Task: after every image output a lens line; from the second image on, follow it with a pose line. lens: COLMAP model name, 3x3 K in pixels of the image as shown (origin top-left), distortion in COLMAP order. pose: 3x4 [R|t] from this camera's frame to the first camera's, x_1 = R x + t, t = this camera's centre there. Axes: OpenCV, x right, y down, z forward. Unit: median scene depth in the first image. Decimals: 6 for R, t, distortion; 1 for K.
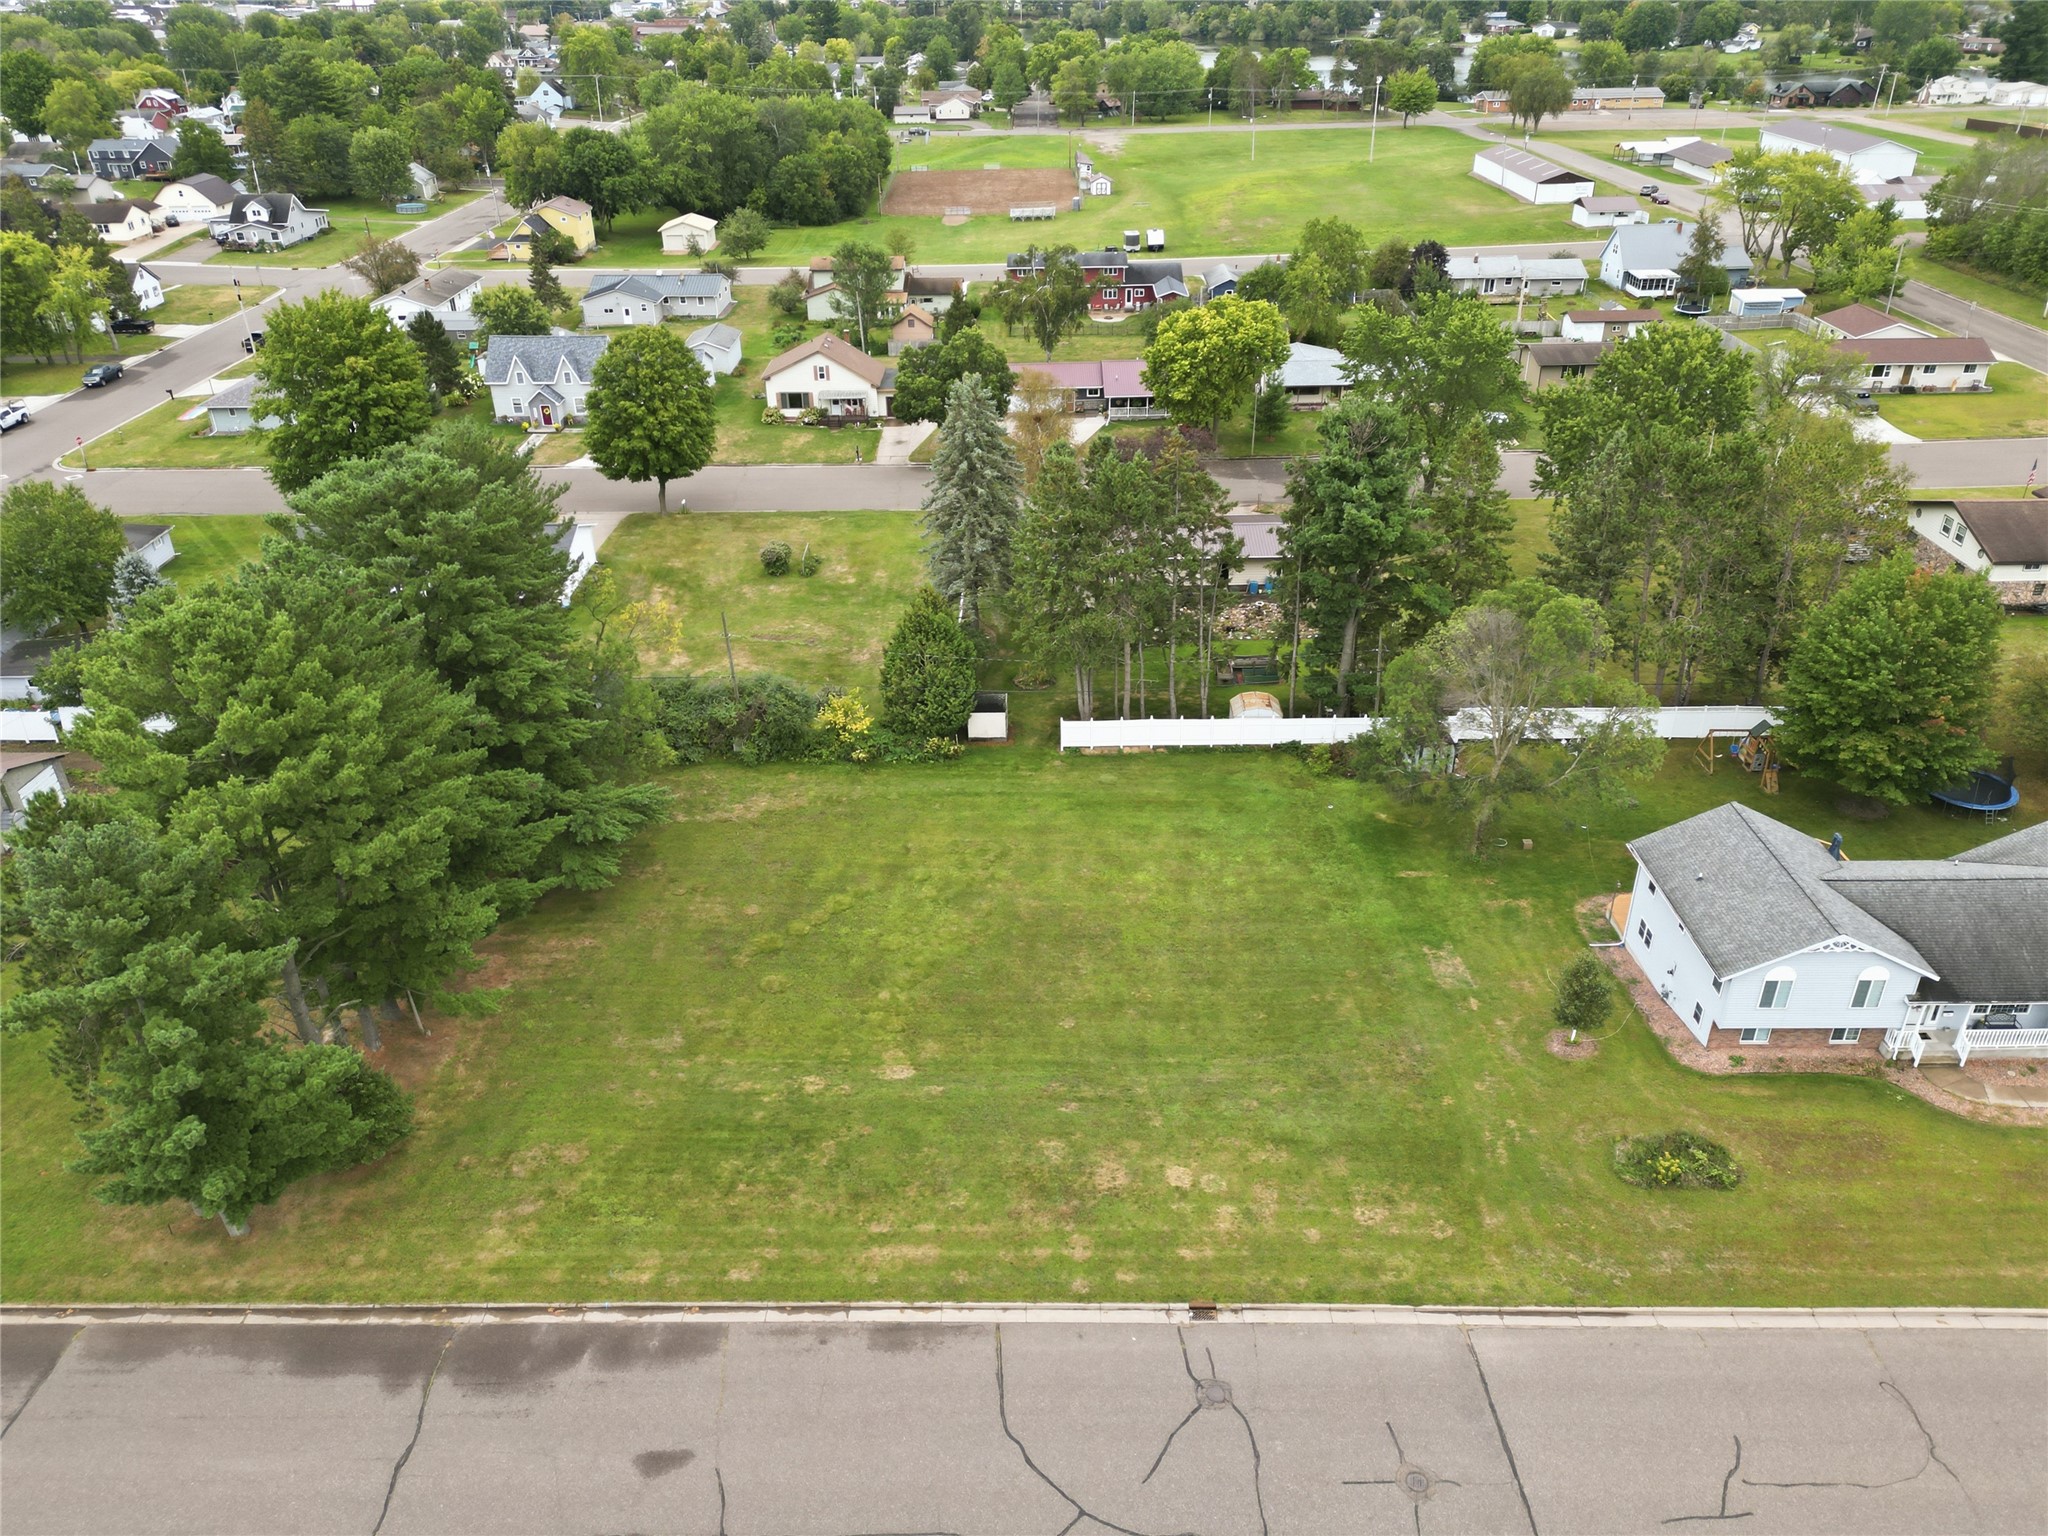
lens RADIAL K [[1477.4, 0, 1028.8], [0, 1477.4, 765.8], [0, 0, 1]] dist [0.083352, -0.092656]
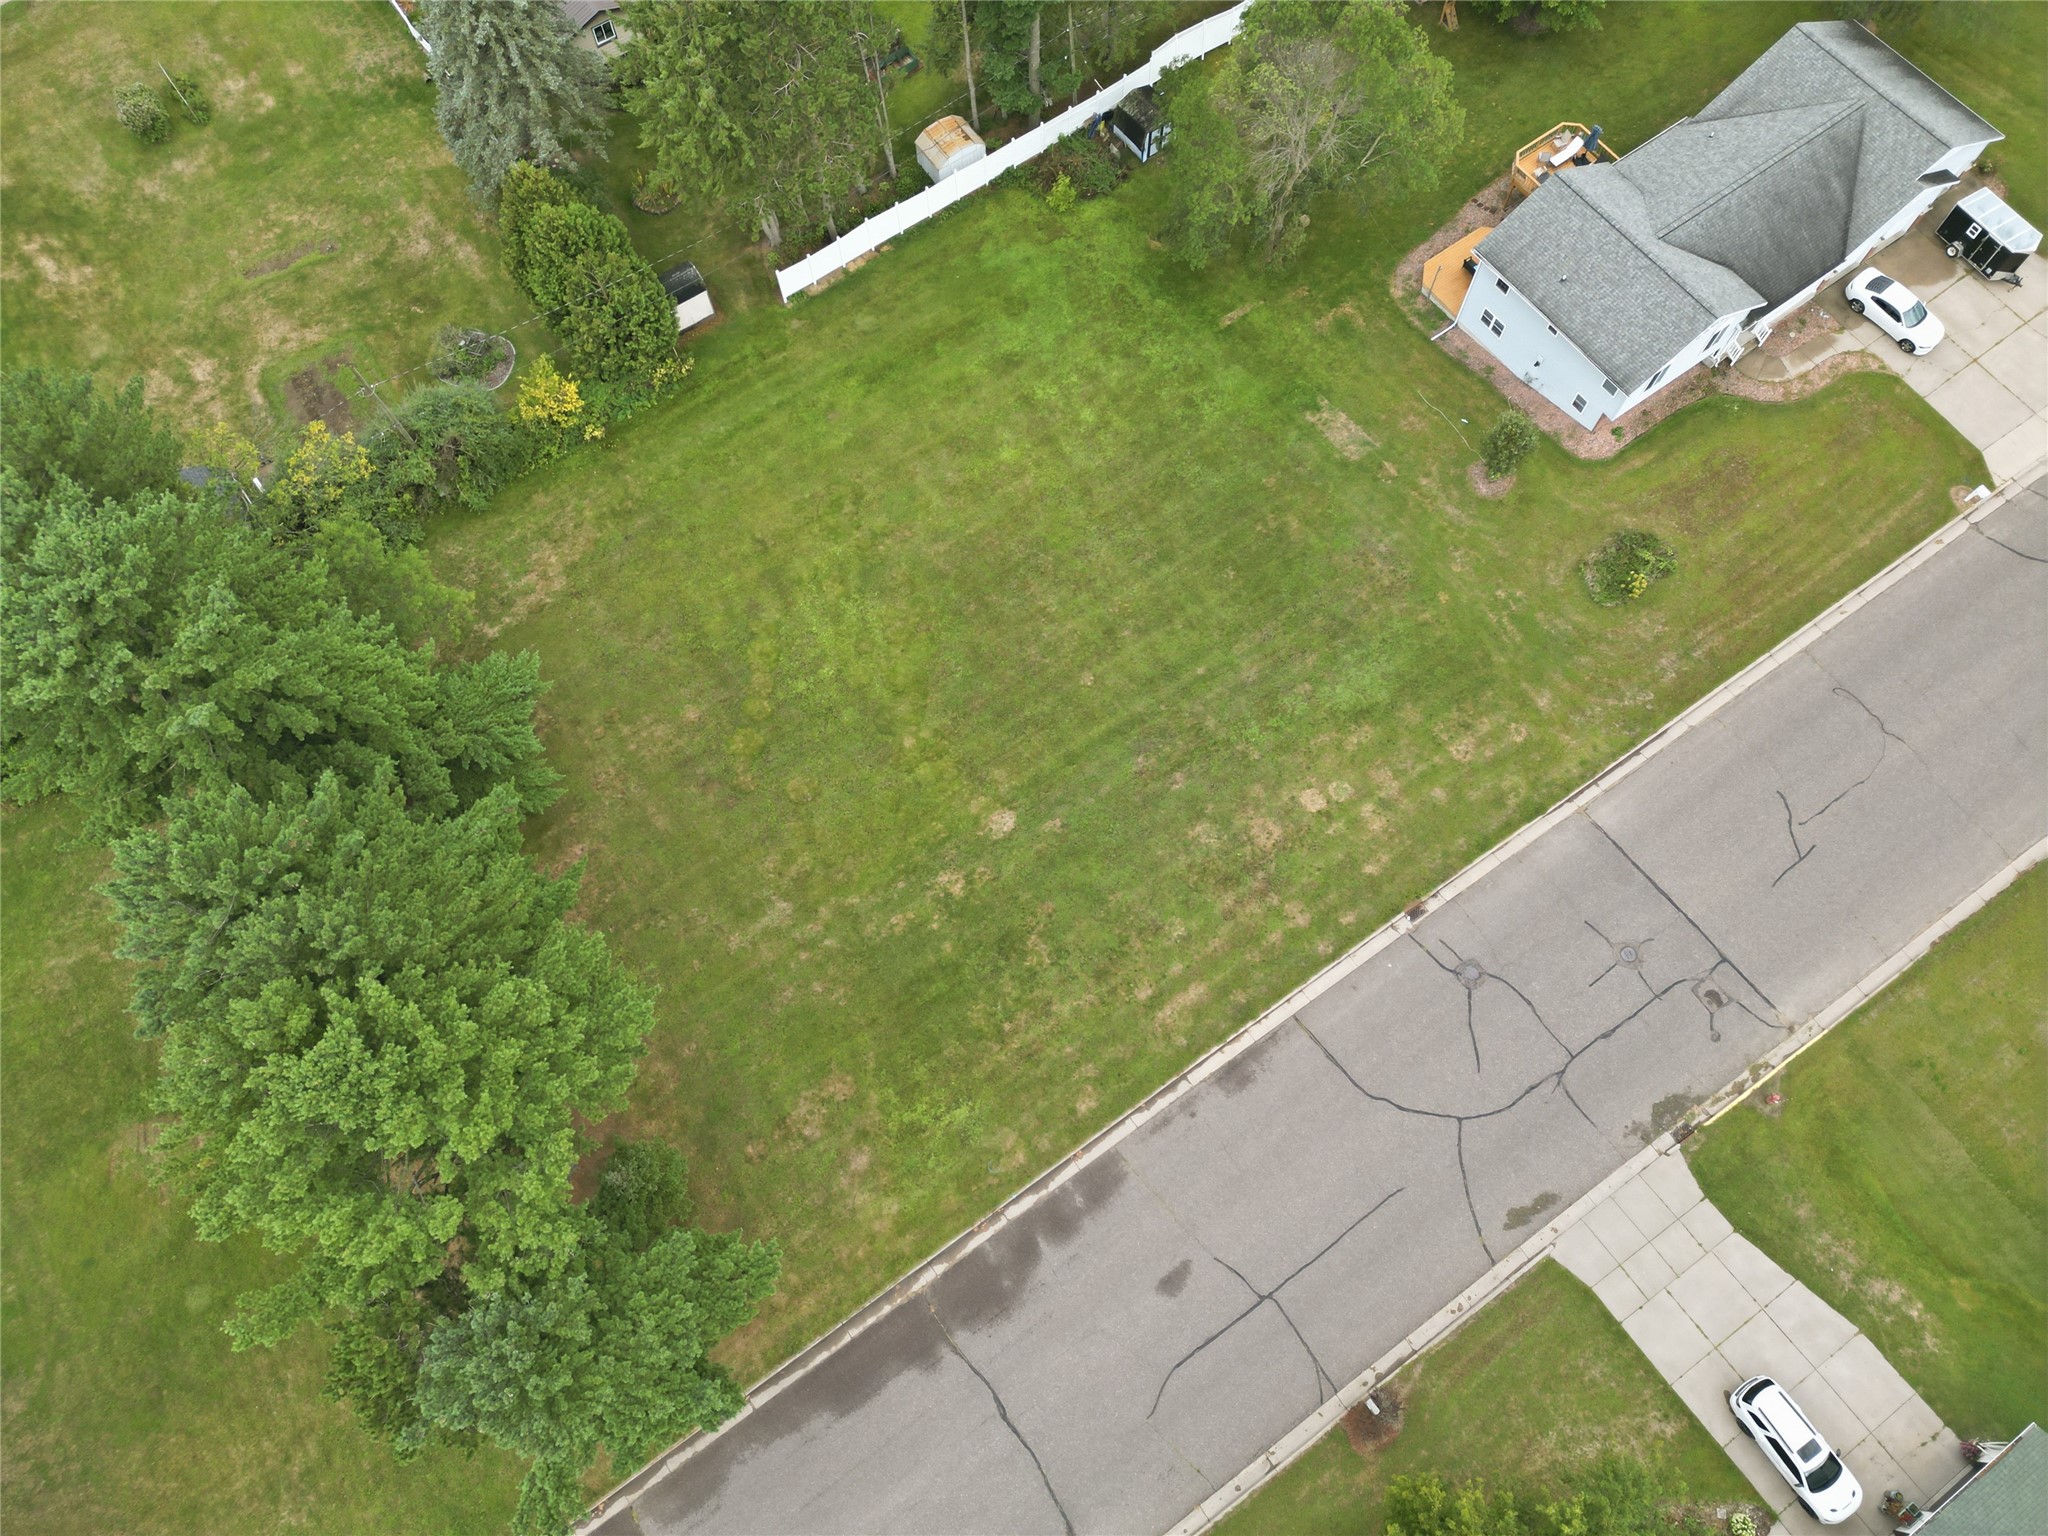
lens RADIAL K [[1432.8, 0, 1015.8], [0, 1432.8, 774.7], [0, 0, 1]] dist [0.079917, -0.077253]
pose [[0.812752, -0.541304, 0.215461, -0.317081], [0.284391, 0.691372, 0.664174, -0.544992], [-0.508484, -0.478534, 0.715856, 0.338193]]
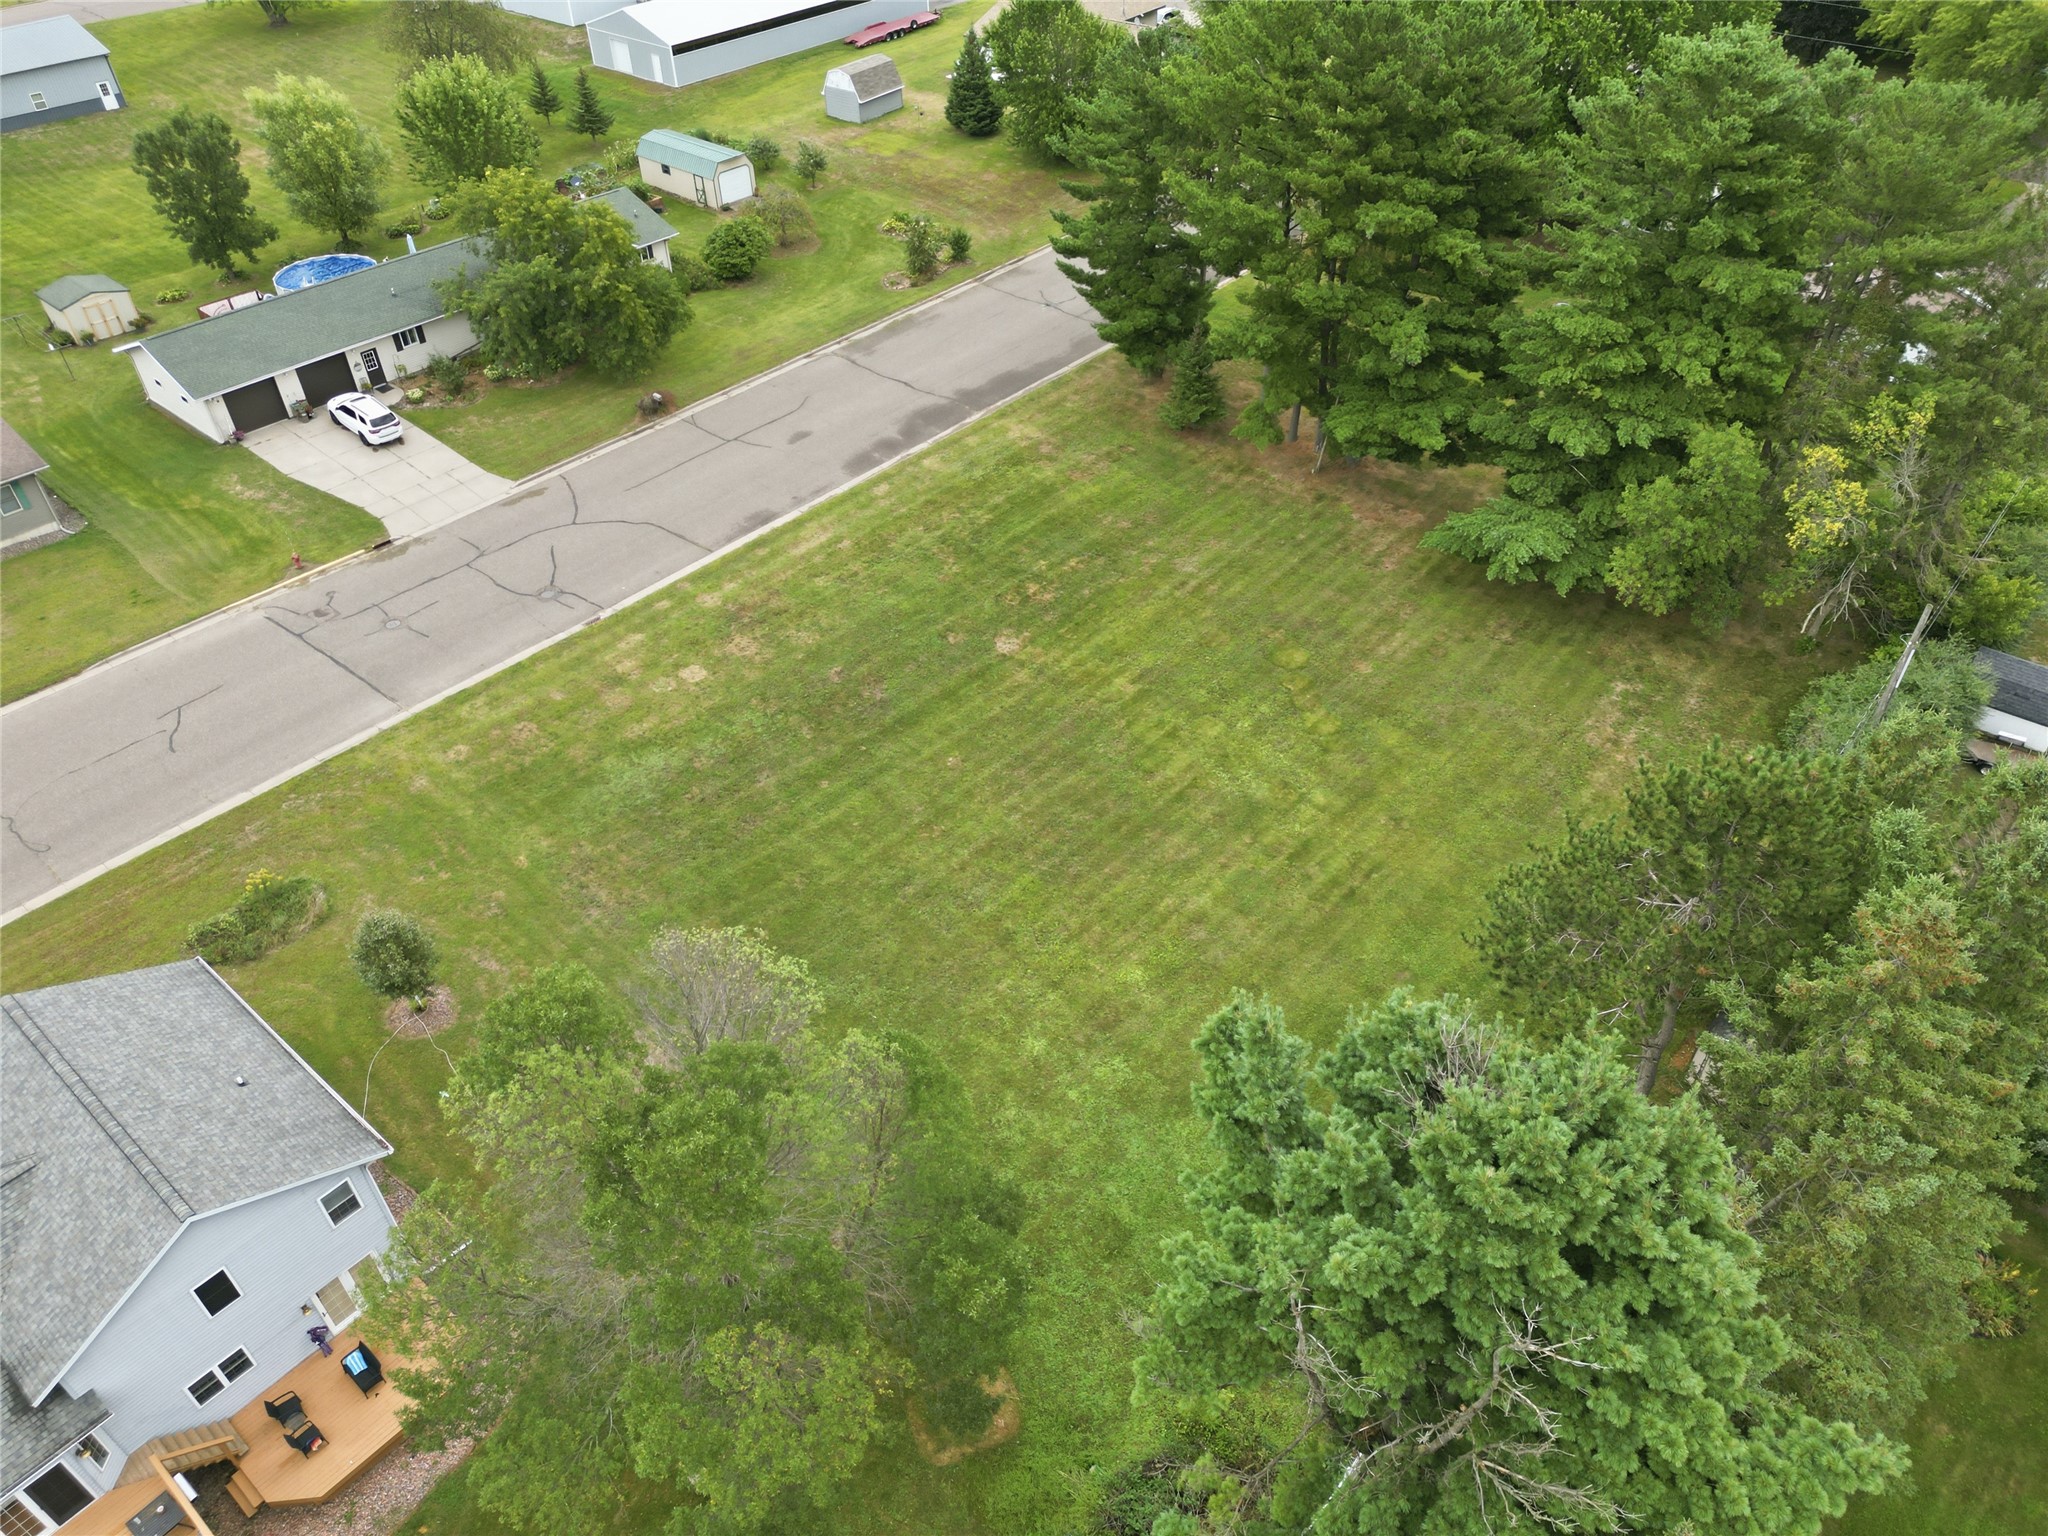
lens RADIAL K [[1432.8, 0, 1015.8], [0, 1432.8, 774.7], [0, 0, 1]] dist [0.079917, -0.077253]
pose [[-0.654050, 0.507939, -0.560549, 0.585436], [-0.341372, 0.463084, 0.817935, -0.646578], [0.675043, 0.726327, -0.129484, 1.370587]]
